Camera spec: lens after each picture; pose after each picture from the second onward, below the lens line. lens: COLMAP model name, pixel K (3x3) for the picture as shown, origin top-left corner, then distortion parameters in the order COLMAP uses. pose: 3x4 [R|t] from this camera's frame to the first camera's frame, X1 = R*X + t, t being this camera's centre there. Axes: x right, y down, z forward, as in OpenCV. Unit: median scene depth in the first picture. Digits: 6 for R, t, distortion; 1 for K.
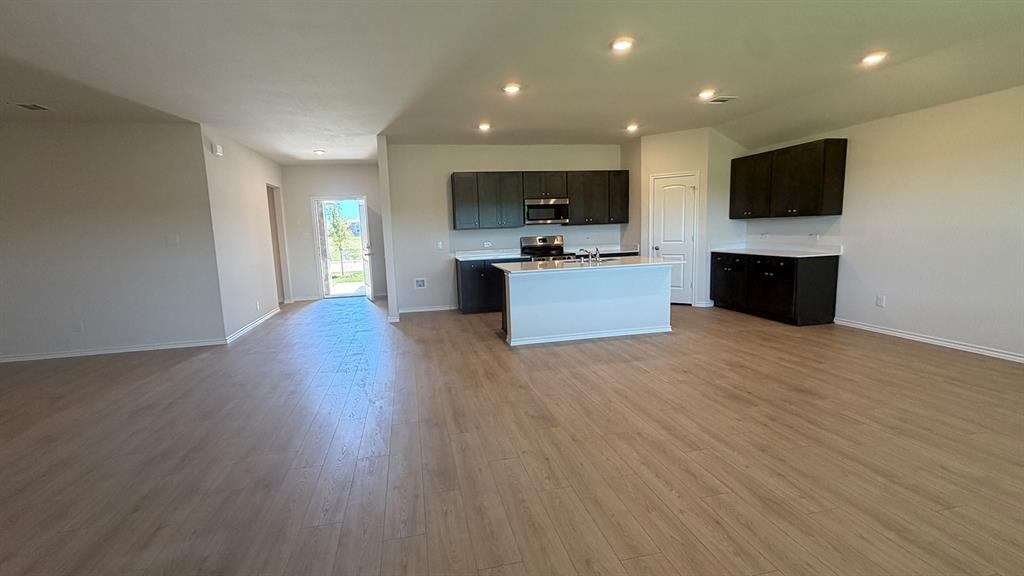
lens RADIAL K [[414.8, 0, 513.2], [0, 414.8, 283.8], [0, 0, 1]] dist [0.000087, -0.000143]
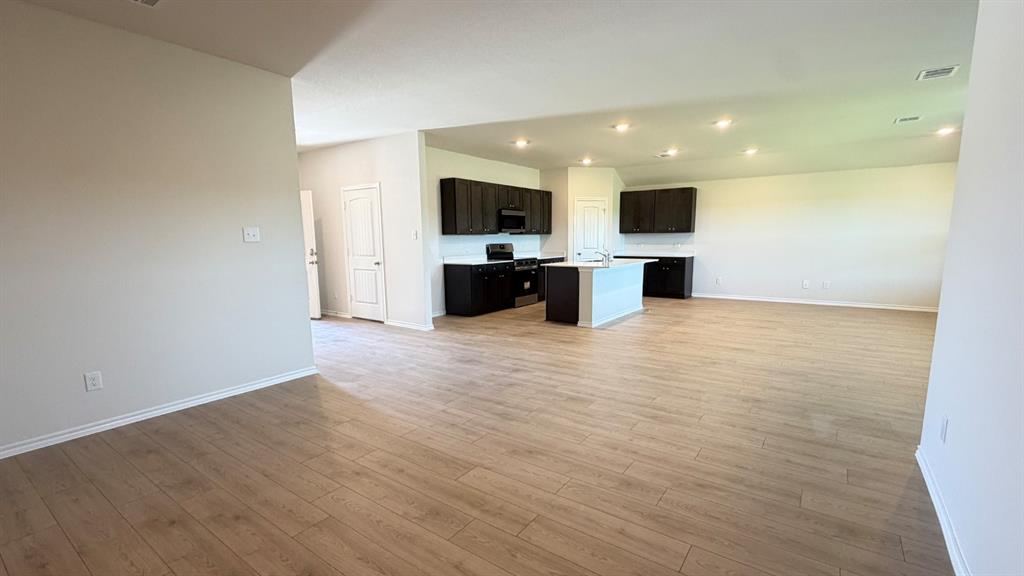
lens RADIAL K [[416.0, 0, 511.6], [0, 416.0, 304.9], [0, 0, 1]] dist [-0.000576, -0.000054]
pose [[0.761898, -0.076980, 0.643106, -0.699622], [0.069066, 0.996907, 0.037506, 0.011432], [-0.644004, 0.015841, 0.764858, 0.137269]]
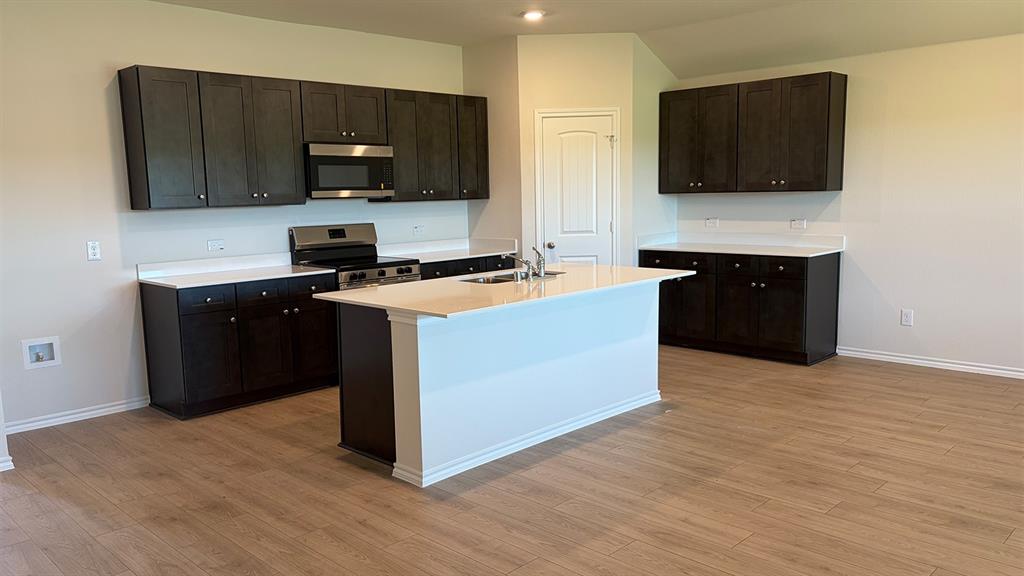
lens RADIAL K [[729.7, 0, 500.2], [0, 729.7, 300.0], [0, 0, 1]] dist [0.033238, -0.003044]
pose [[0.852299, -0.061920, 0.519377, -0.222142], [0.062543, 0.997909, 0.016337, -0.034832], [-0.519303, 0.018559, 0.854389, 0.221467]]
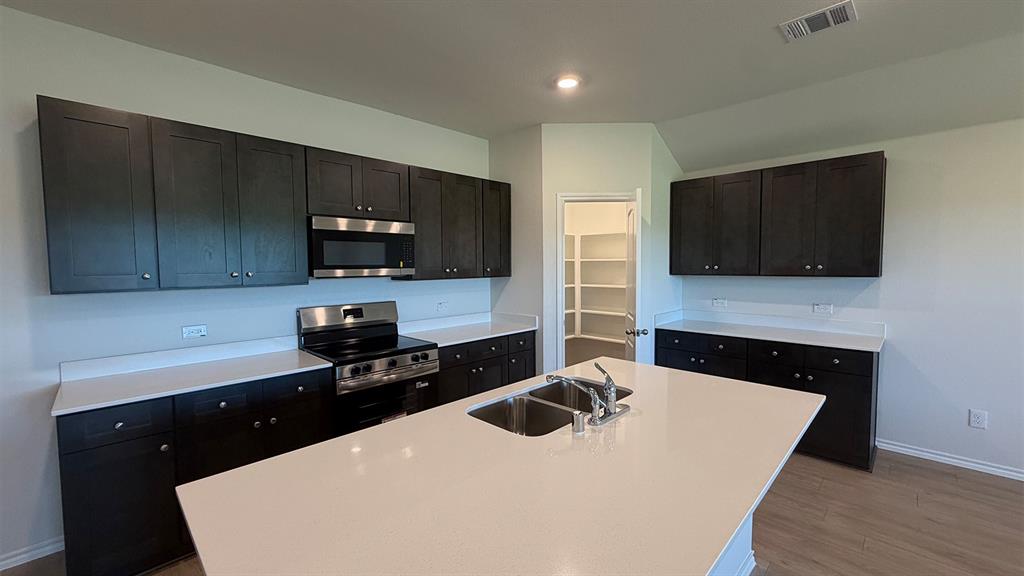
lens RADIAL K [[395.3, 0, 503.2], [0, 395.3, 289.9], [0, 0, 1]] dist [-0.001947, -0.000101]
pose [[0.855448, -0.004176, 0.517872, -0.011056], [0.046670, 0.996520, -0.069057, -0.100800], [-0.515781, 0.083244, 0.852666, 0.604941]]
